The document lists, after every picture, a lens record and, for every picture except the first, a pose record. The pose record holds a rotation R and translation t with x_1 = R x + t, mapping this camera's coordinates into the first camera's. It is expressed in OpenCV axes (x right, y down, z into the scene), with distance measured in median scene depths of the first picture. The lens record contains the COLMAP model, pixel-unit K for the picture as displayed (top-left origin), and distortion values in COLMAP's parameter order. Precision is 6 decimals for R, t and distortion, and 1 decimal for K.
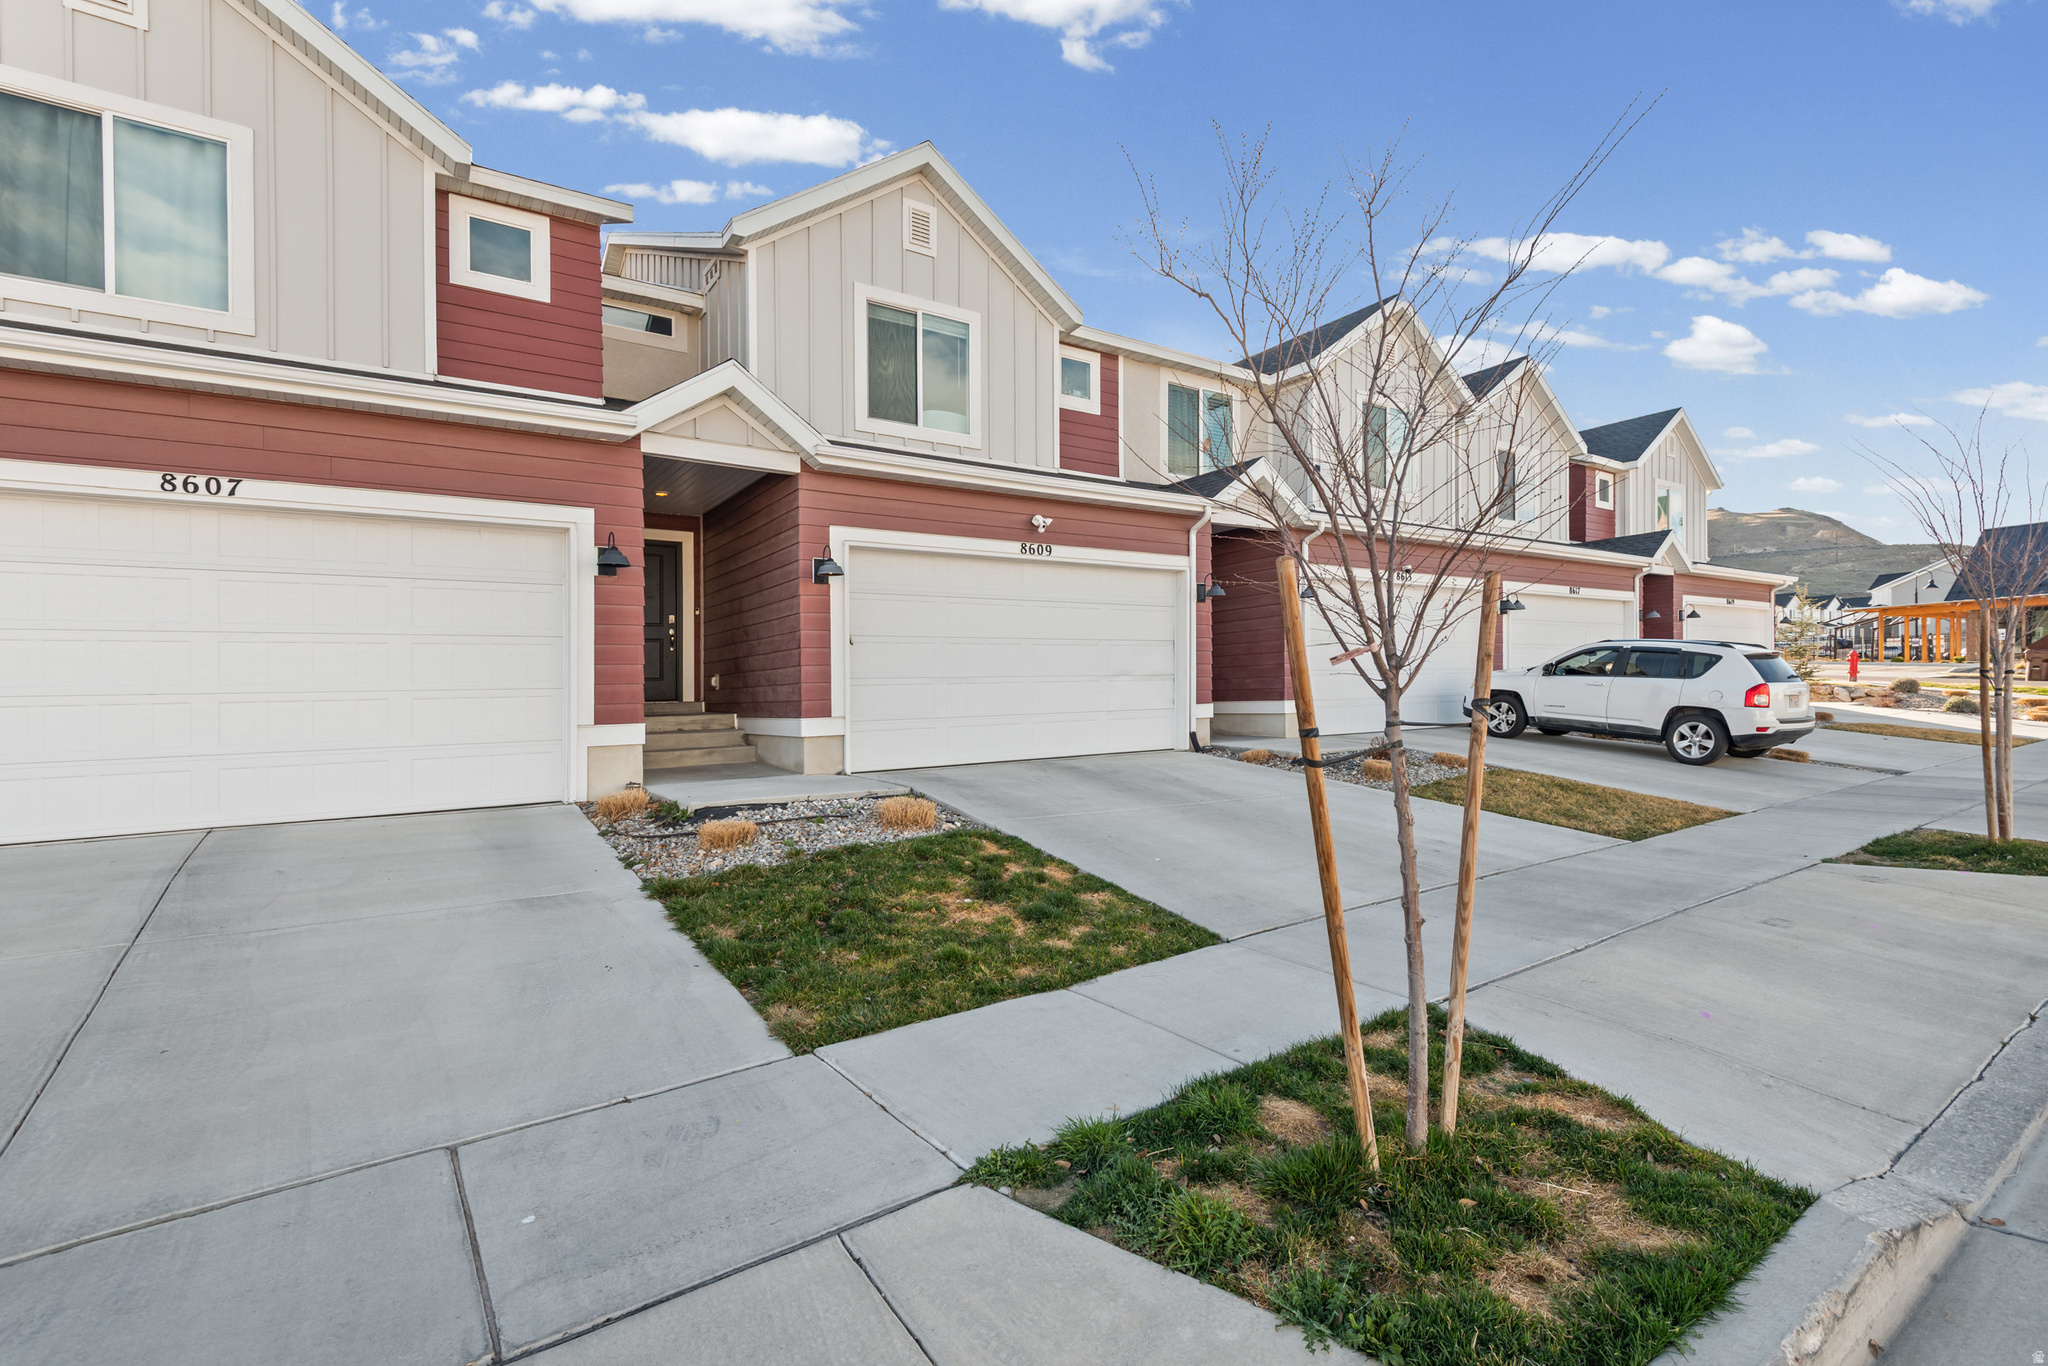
lens RADIAL K [[925.5, 0, 1035.8], [0, 925.5, 671.4], [0, 0, 1]] dist [0.033177, -0.016153]
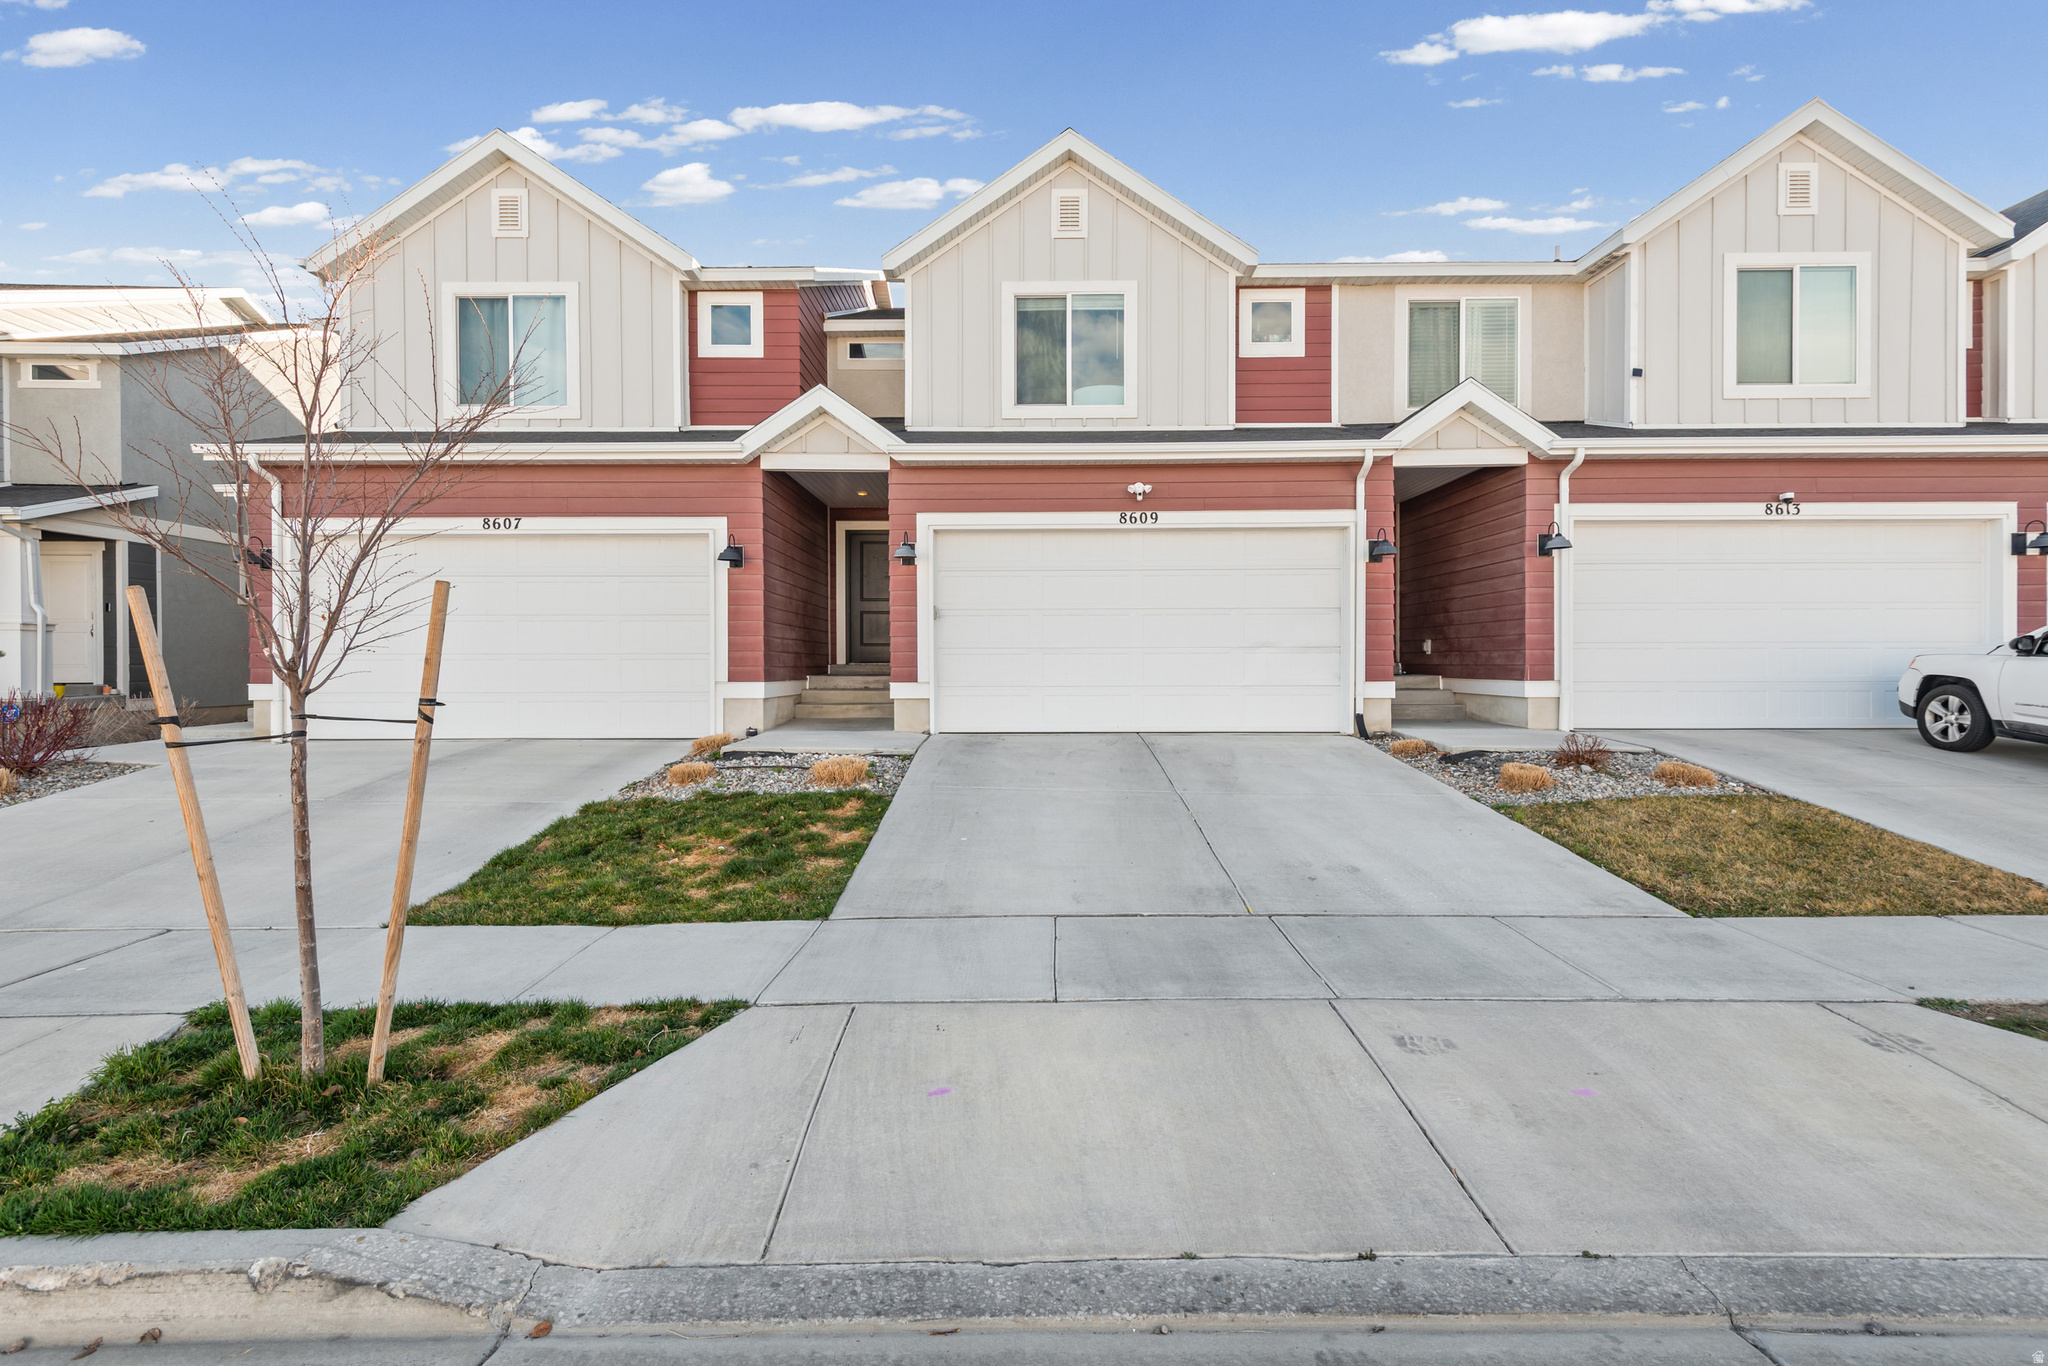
lens RADIAL K [[910.2, 0, 1025.3], [0, 910.2, 633.8], [0, 0, 1]] dist [0.044131, -0.028856]
pose [[0.817068, 0.006122, -0.576509, 0.461762], [-0.003606, 0.999978, 0.005509, -0.014203], [0.576531, -0.002423, 0.817072, 0.146538]]
